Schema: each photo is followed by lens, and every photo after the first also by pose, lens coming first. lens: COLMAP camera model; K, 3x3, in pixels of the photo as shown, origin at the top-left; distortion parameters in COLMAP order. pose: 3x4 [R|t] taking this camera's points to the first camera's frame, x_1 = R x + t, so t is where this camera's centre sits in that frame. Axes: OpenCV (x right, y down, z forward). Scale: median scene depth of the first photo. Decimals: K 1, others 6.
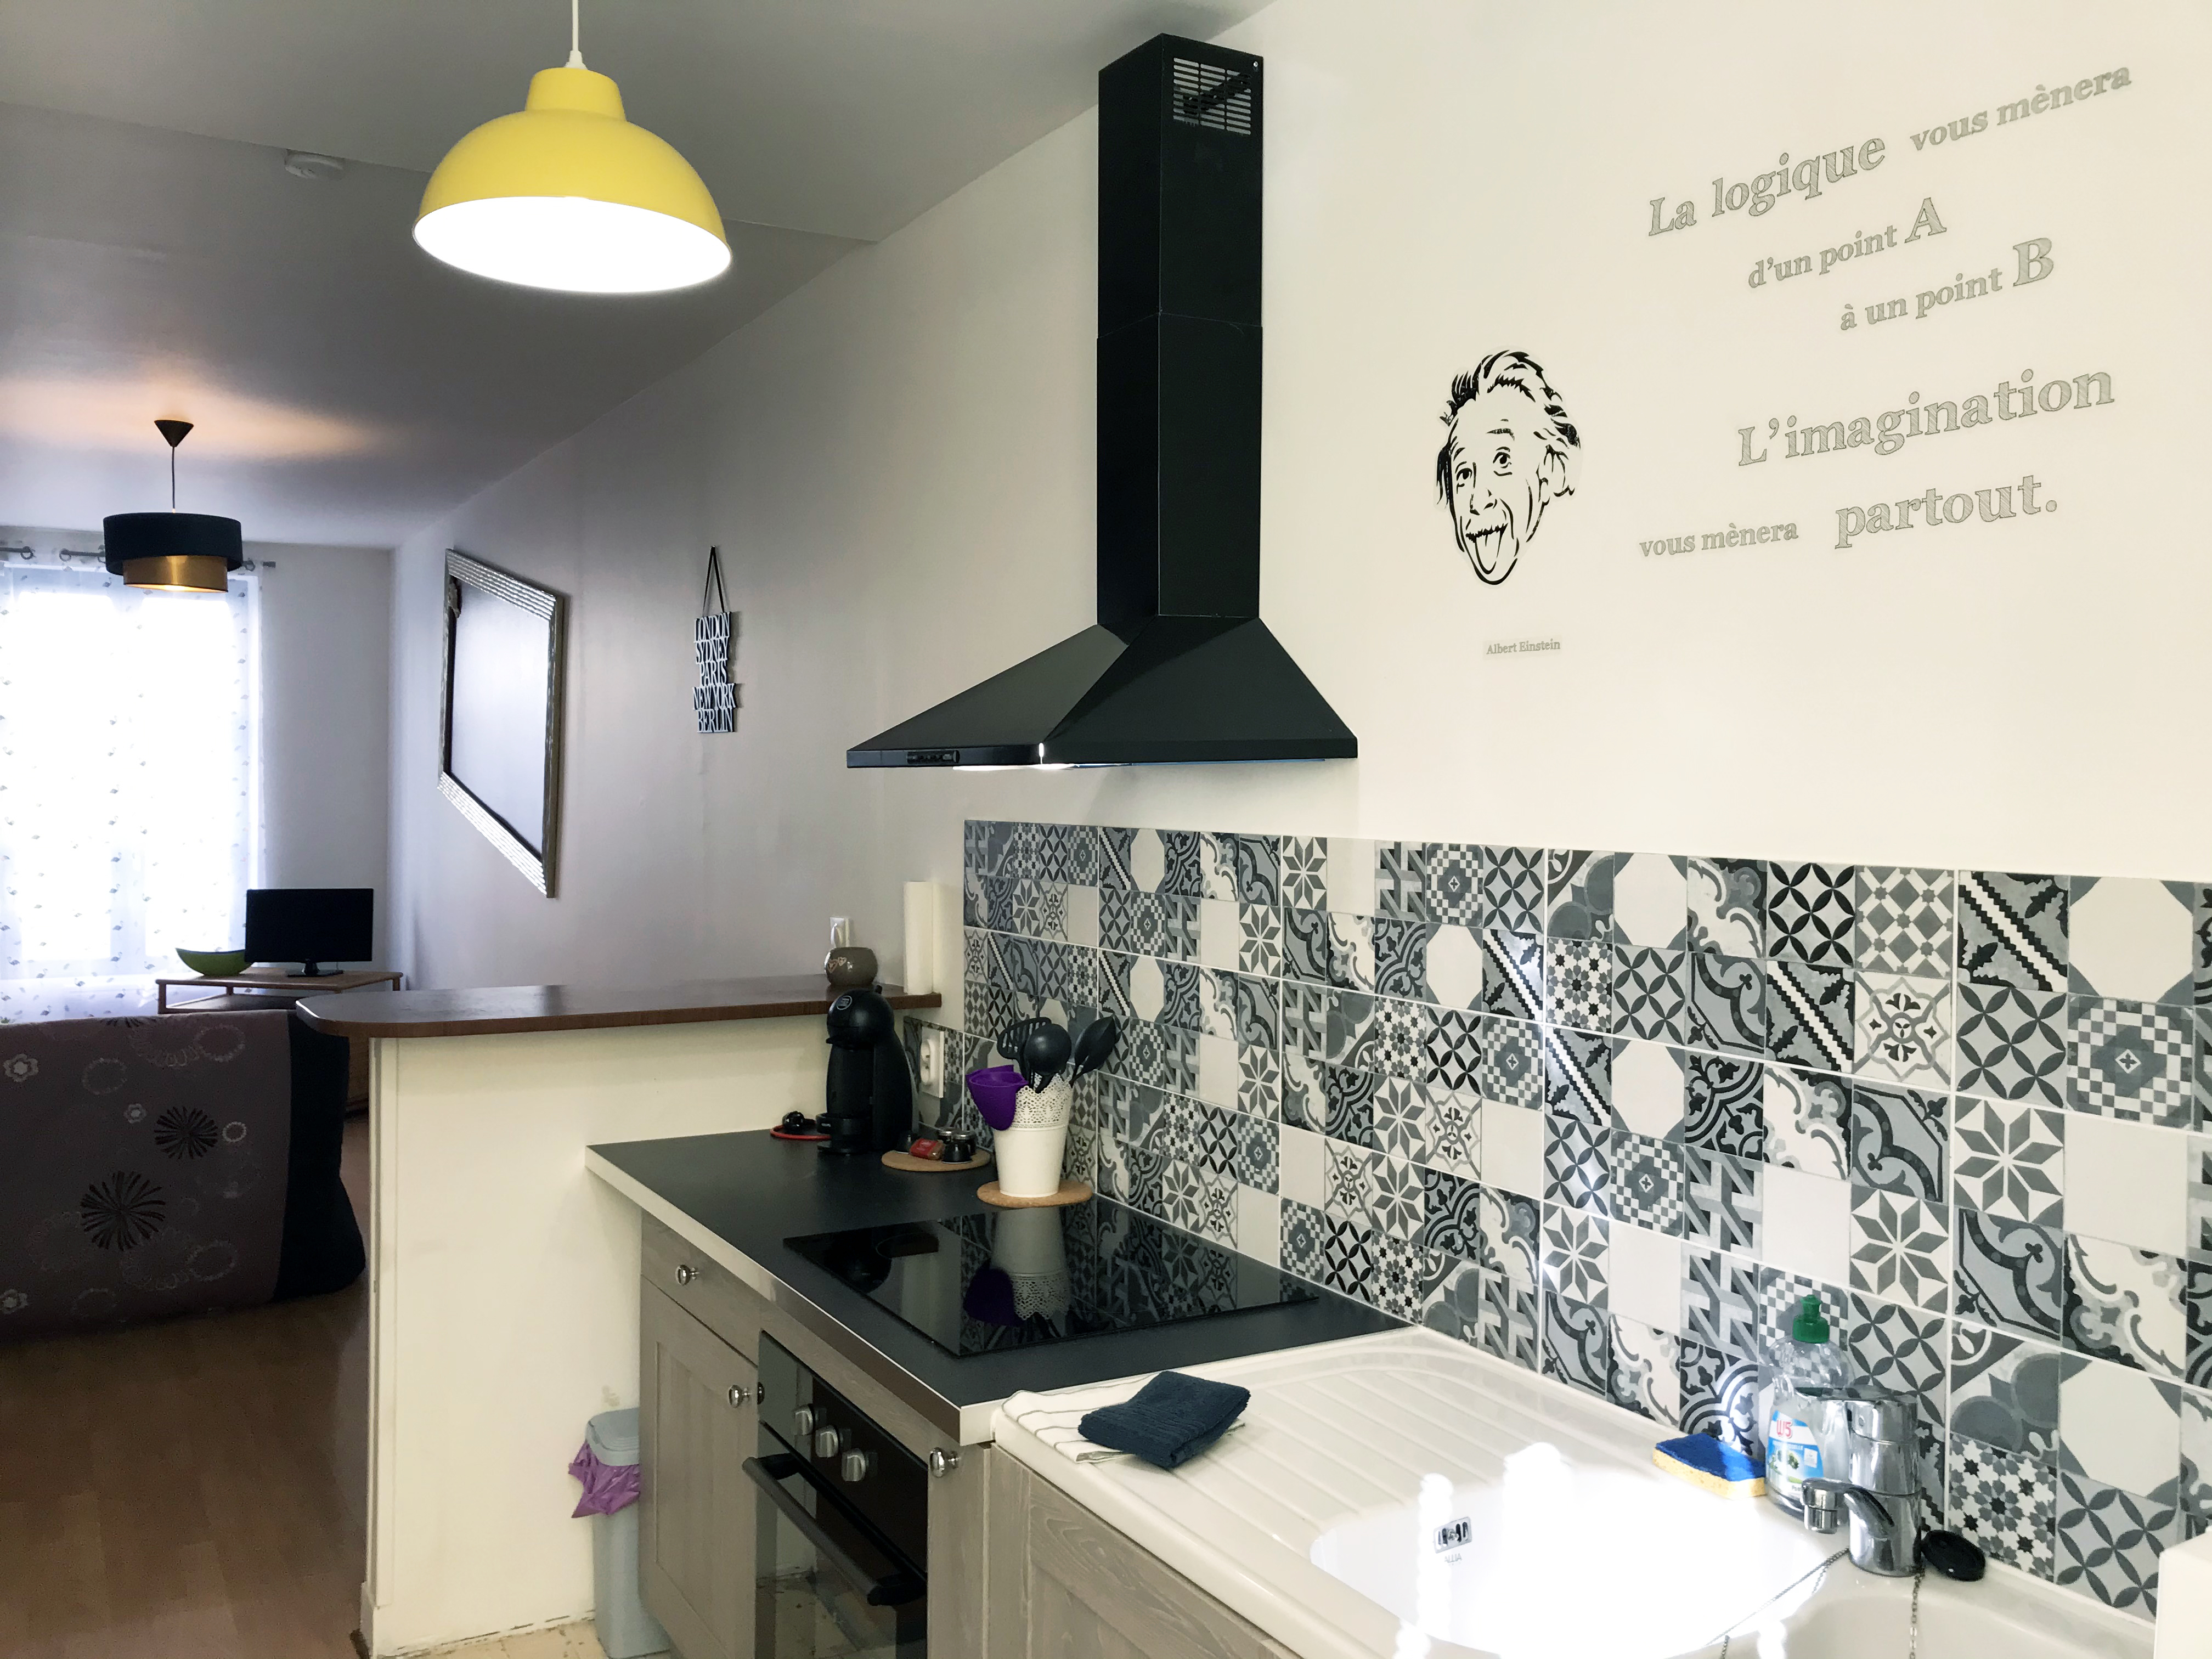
lens RADIAL K [[1860.4, 0, 1094.8], [0, 1860.4, 824.5], [0, 0, 1]] dist [0.050393, -0.049661]
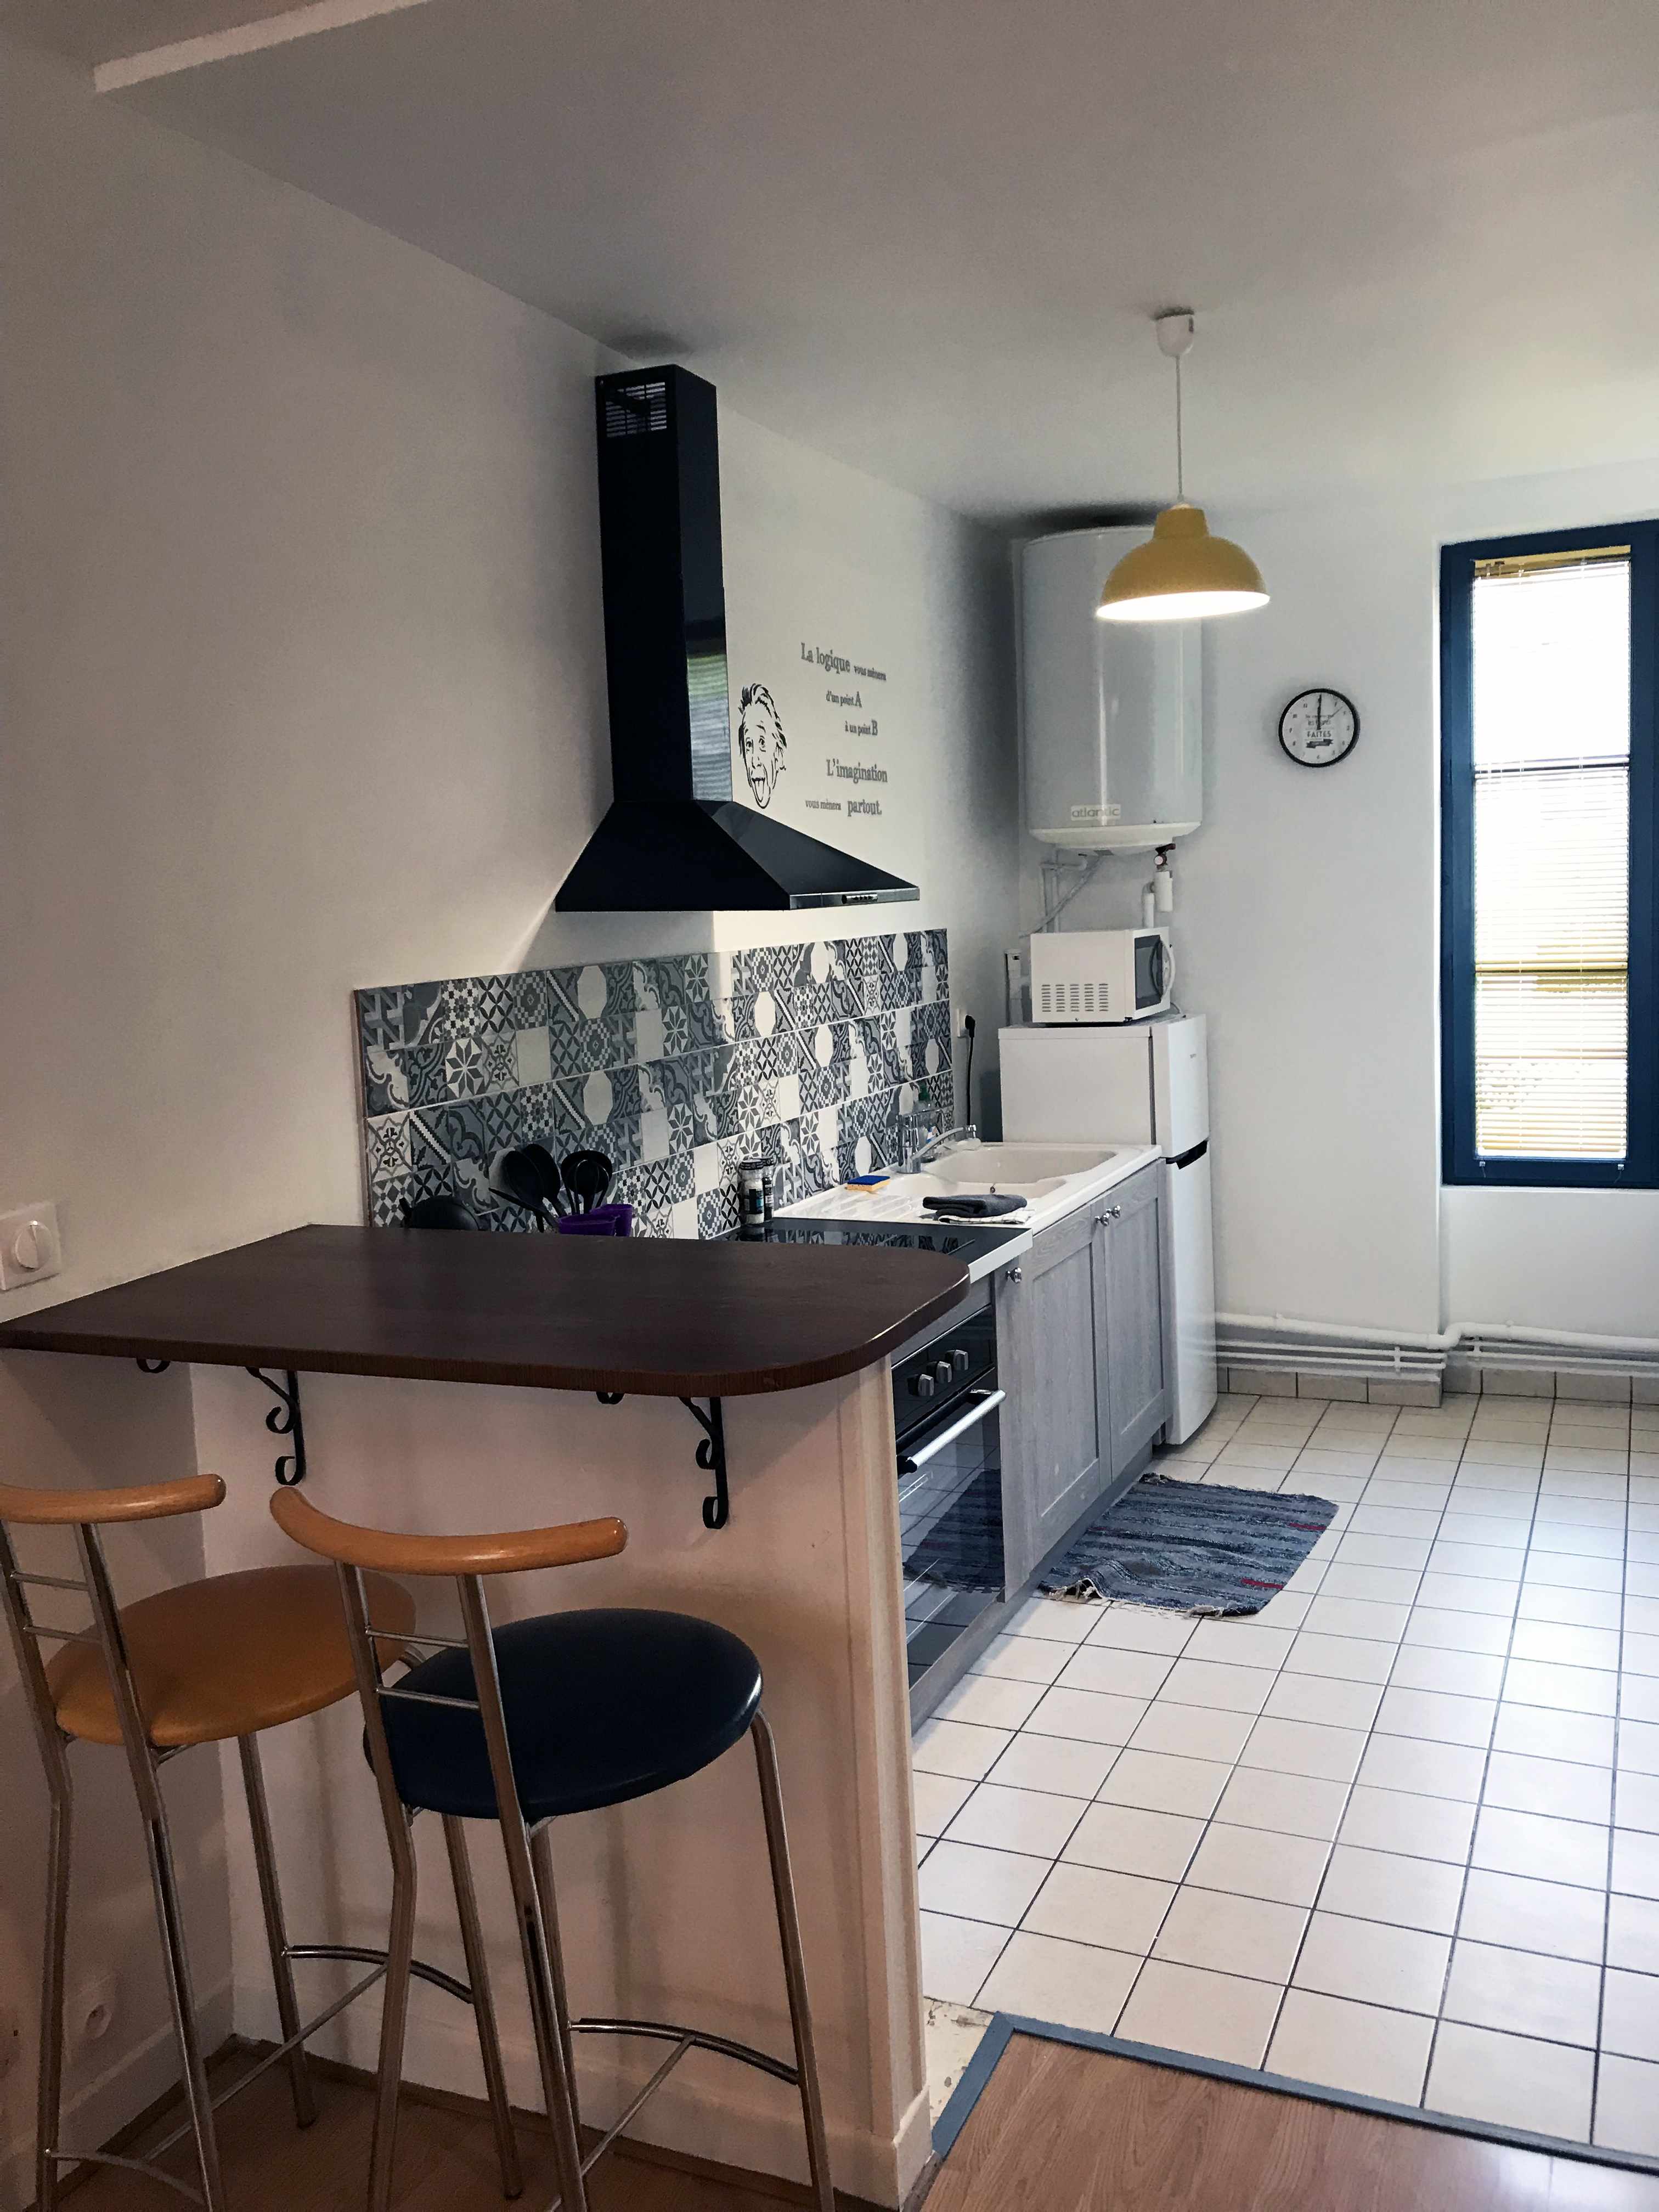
lens RADIAL K [[1860.4, 0, 820.4], [0, 1860.4, 1082.4], [0, 0, 1]] dist [0.050393, -0.049661]
pose [[-0.603532, -0.076288, 0.793681, -0.998893], [0.042921, 0.990861, 0.127880, -0.068842], [-0.796183, 0.111245, -0.594741, 1.571766]]
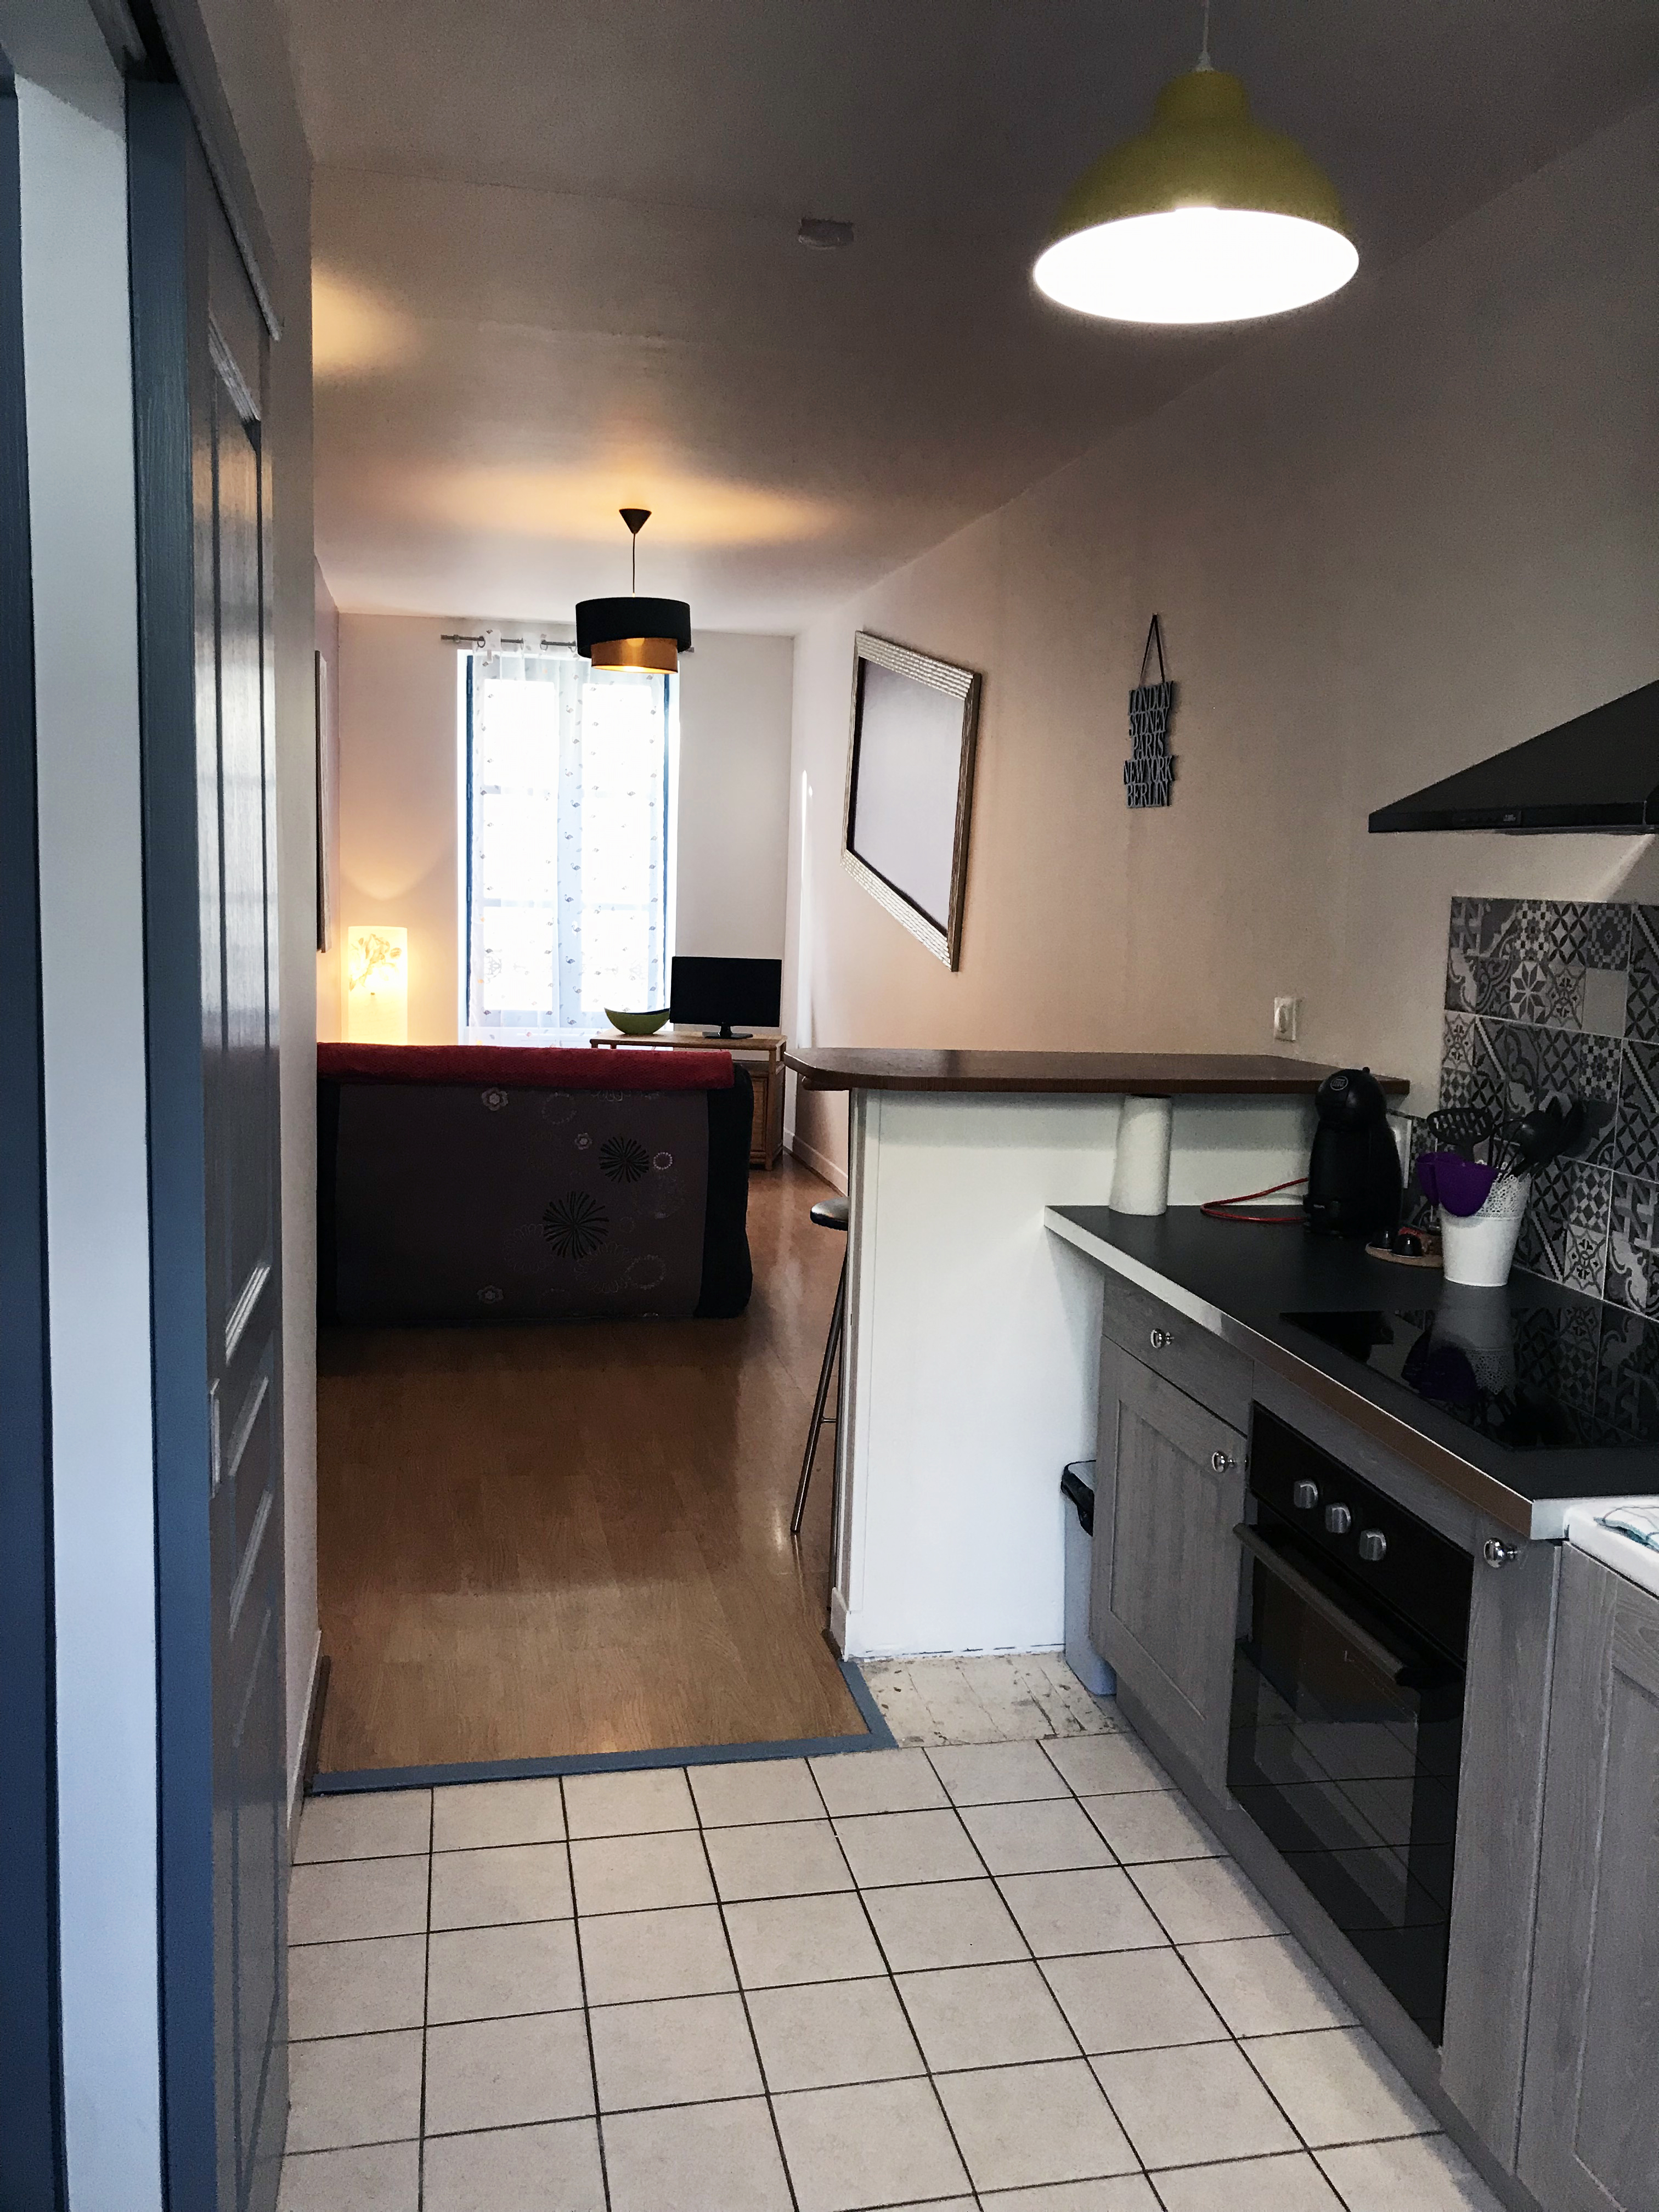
lens RADIAL K [[1860.4, 0, 836.4], [0, 1860.4, 1091.0], [0, 0, 1]] dist [0.050393, -0.049661]
pose [[0.951791, 0.057229, -0.301361, -0.089564], [-0.029019, 0.994835, 0.097269, 0.014257], [0.305371, -0.083835, 0.948536, 0.001439]]
